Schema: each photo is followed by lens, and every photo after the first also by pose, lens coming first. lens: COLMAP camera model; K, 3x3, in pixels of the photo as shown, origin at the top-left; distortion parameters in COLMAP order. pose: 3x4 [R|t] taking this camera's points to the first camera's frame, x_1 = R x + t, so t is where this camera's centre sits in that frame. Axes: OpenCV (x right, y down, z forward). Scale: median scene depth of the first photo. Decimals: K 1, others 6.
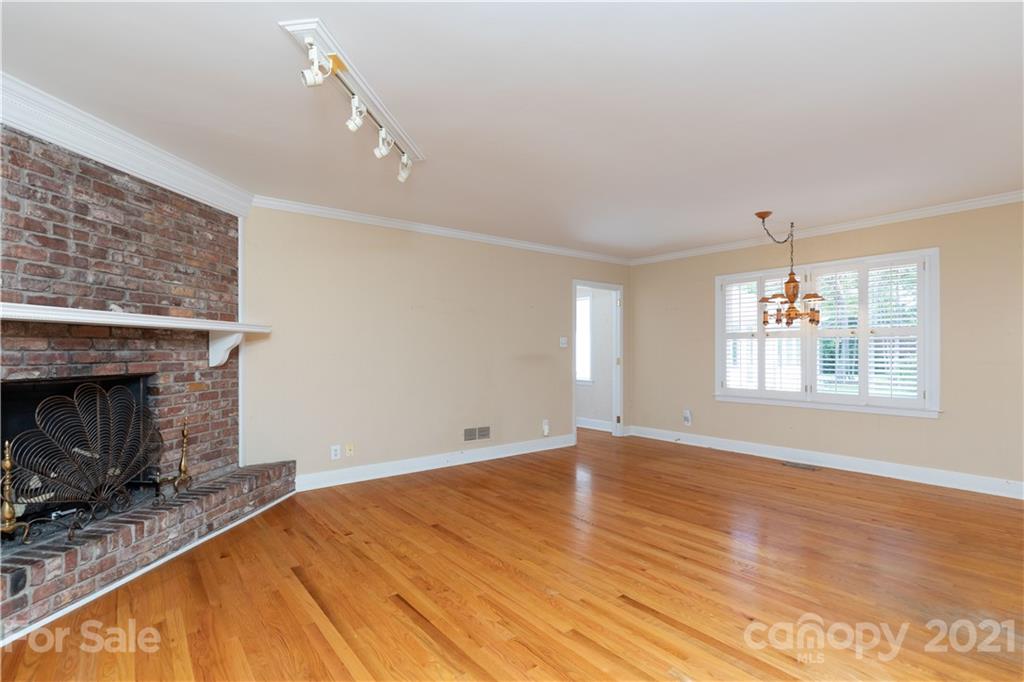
lens RADIAL K [[481.9, 0, 510.8], [0, 481.9, 352.8], [0, 0, 1]] dist [-0.006441, 0.002253]
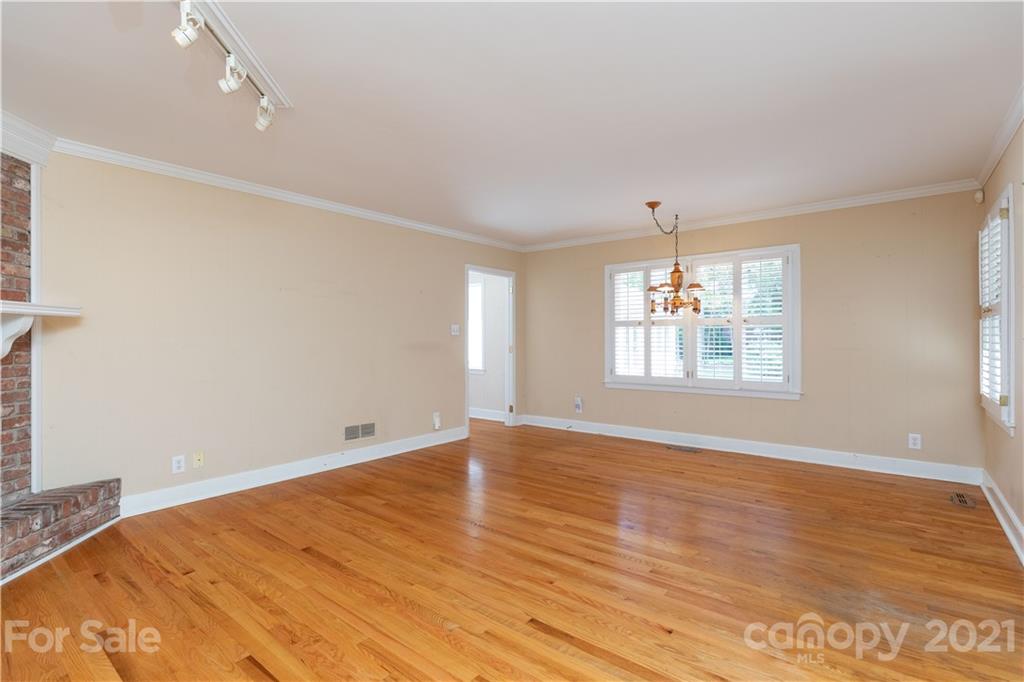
lens RADIAL K [[481.9, 0, 509.2], [0, 481.9, 337.7], [0, 0, 1]] dist [-0.006441, 0.002253]
pose [[0.974318, -0.001730, 0.225171, -0.002070], [0.003143, 0.999978, -0.005917, -0.001173], [-0.225156, 0.006473, 0.974301, 0.104946]]
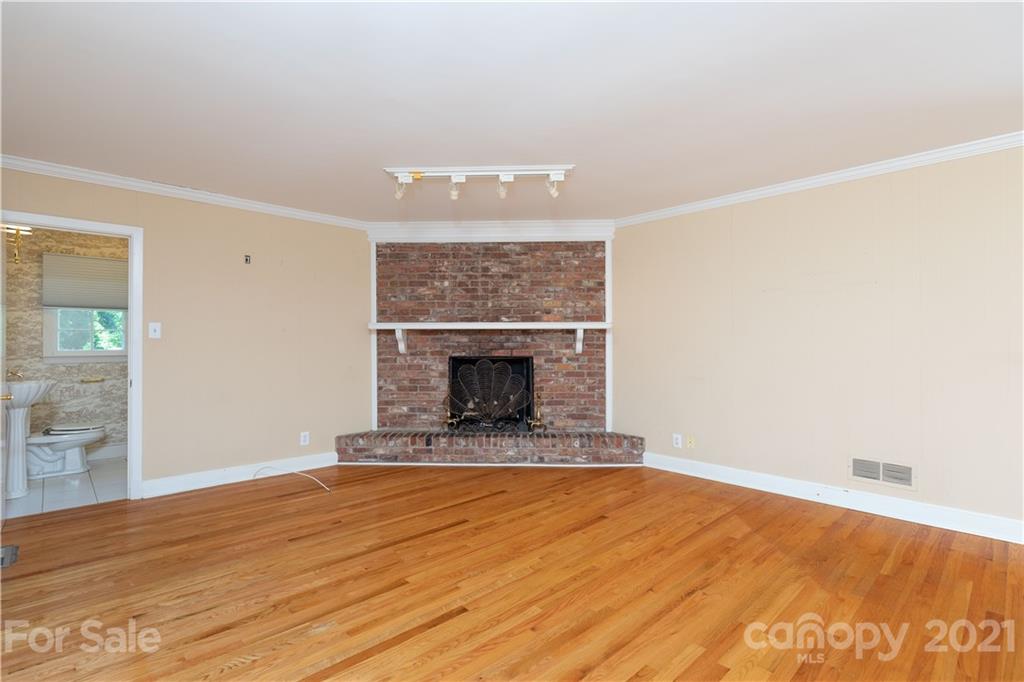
lens RADIAL K [[481.9, 0, 508.8], [0, 481.9, 341.0], [0, 0, 1]] dist [-0.006441, 0.002253]
pose [[0.109465, 0.003914, -0.993983, 0.802364], [-0.003341, 0.999988, 0.003569, -0.014191], [0.993985, 0.002931, 0.109476, 0.670197]]
